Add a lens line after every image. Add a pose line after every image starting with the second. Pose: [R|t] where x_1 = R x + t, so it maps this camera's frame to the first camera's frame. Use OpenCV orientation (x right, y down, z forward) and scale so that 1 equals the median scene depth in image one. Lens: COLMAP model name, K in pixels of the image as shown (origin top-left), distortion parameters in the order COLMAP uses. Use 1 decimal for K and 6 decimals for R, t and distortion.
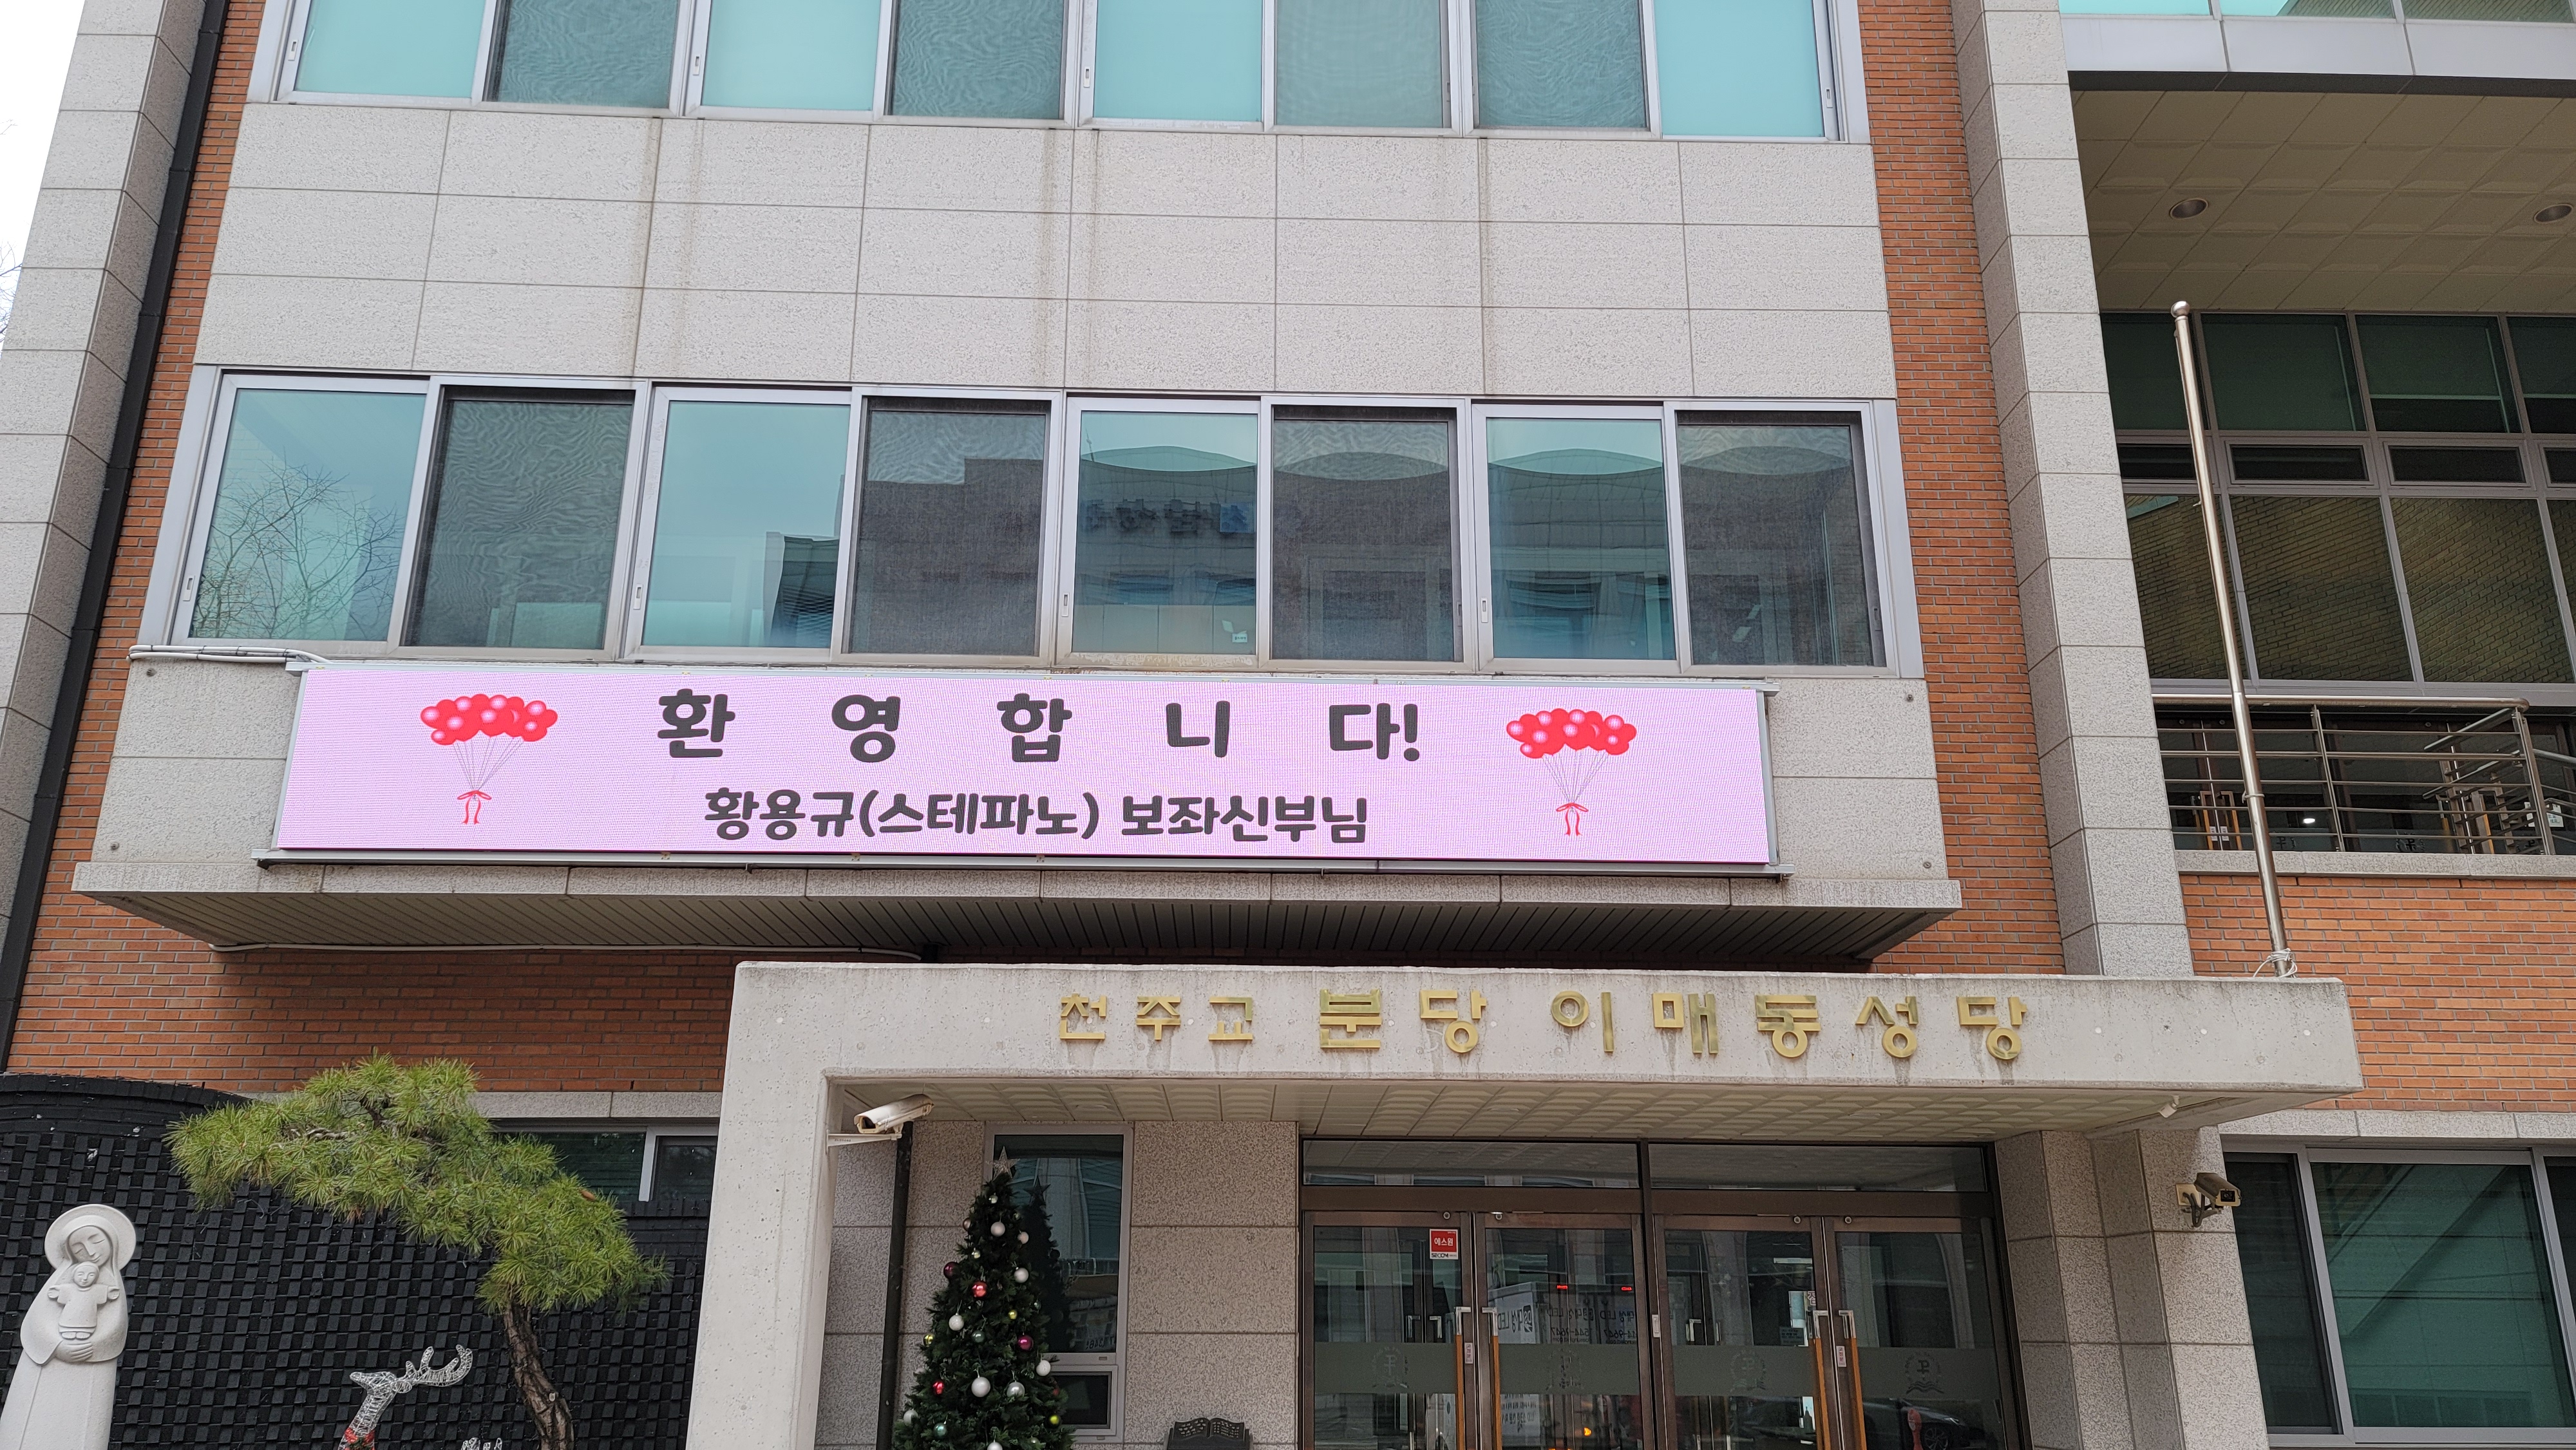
lens RADIAL K [[1898.7, 0, 1288.0], [0, 1898.7, 725.0], [0, 0, 1]] dist [0.038351, -0.002399]
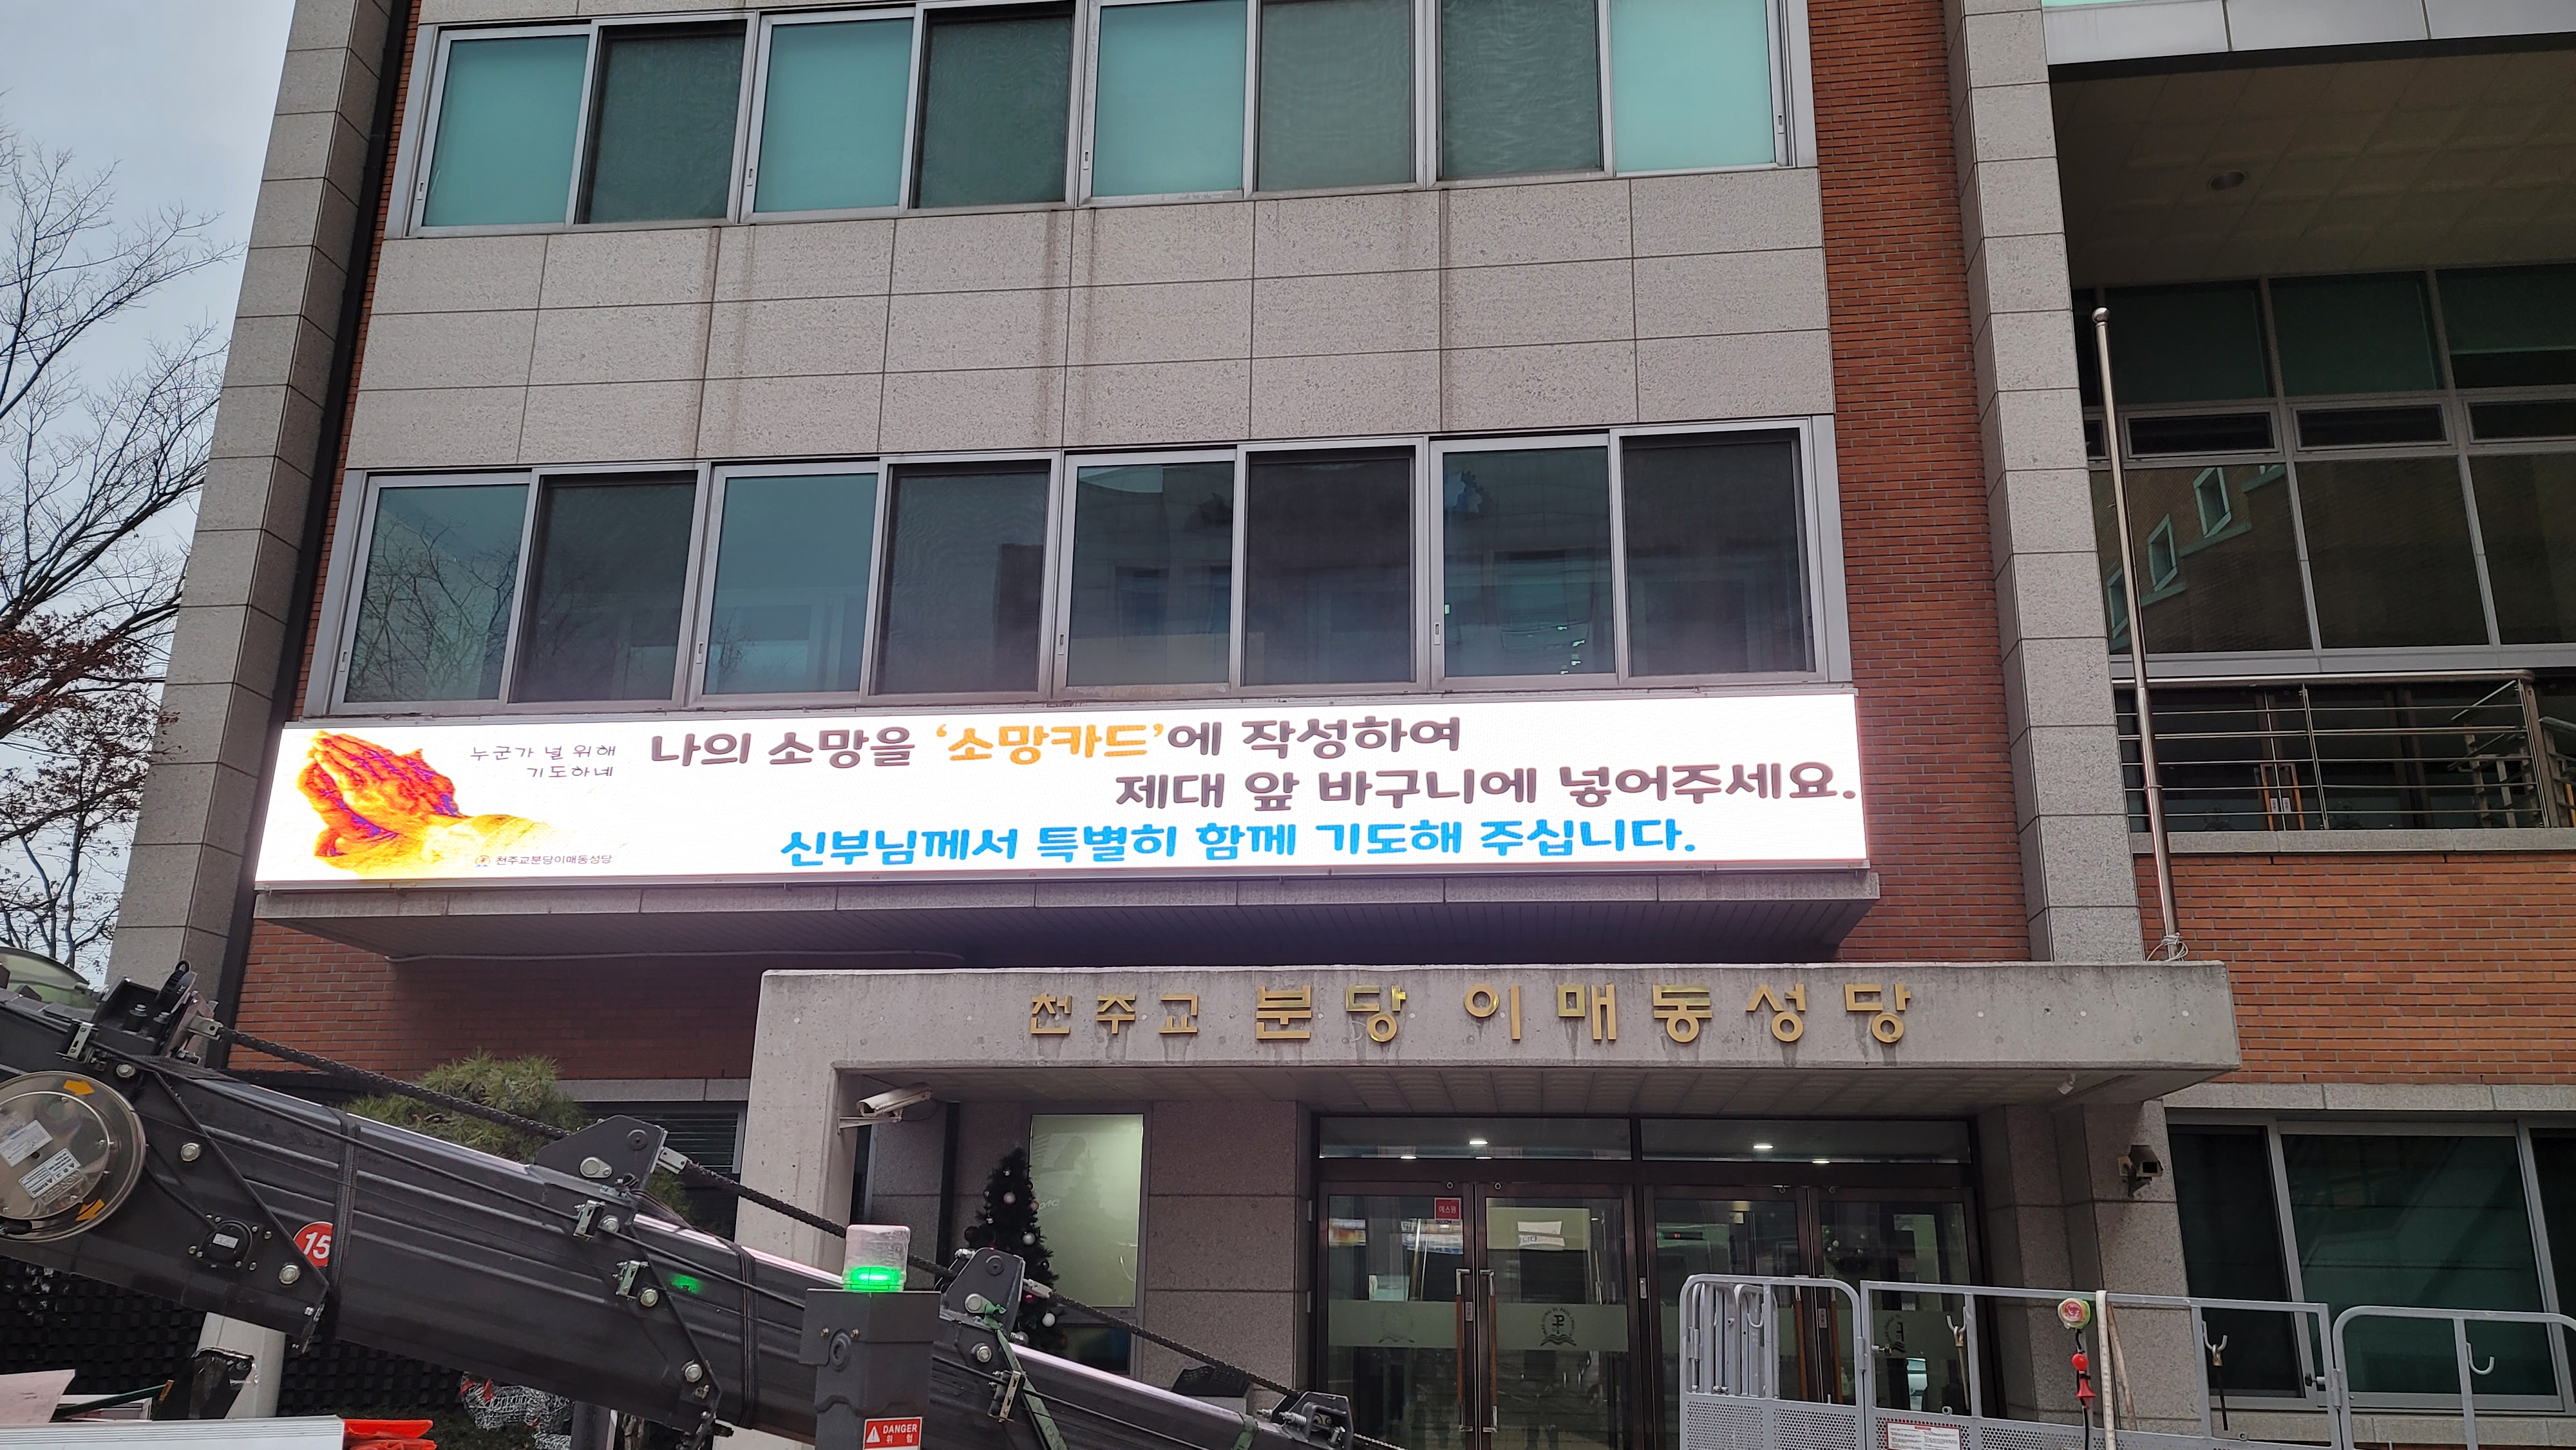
lens RADIAL K [[1898.7, 0, 1288.0], [0, 1898.7, 725.0], [0, 0, 1]] dist [0.038351, -0.002399]
pose [[0.989335, -0.033749, -0.141693, 0.159747], [0.036233, 0.999231, 0.014986, -0.025471], [0.141078, -0.019960, 0.989797, -0.085250]]
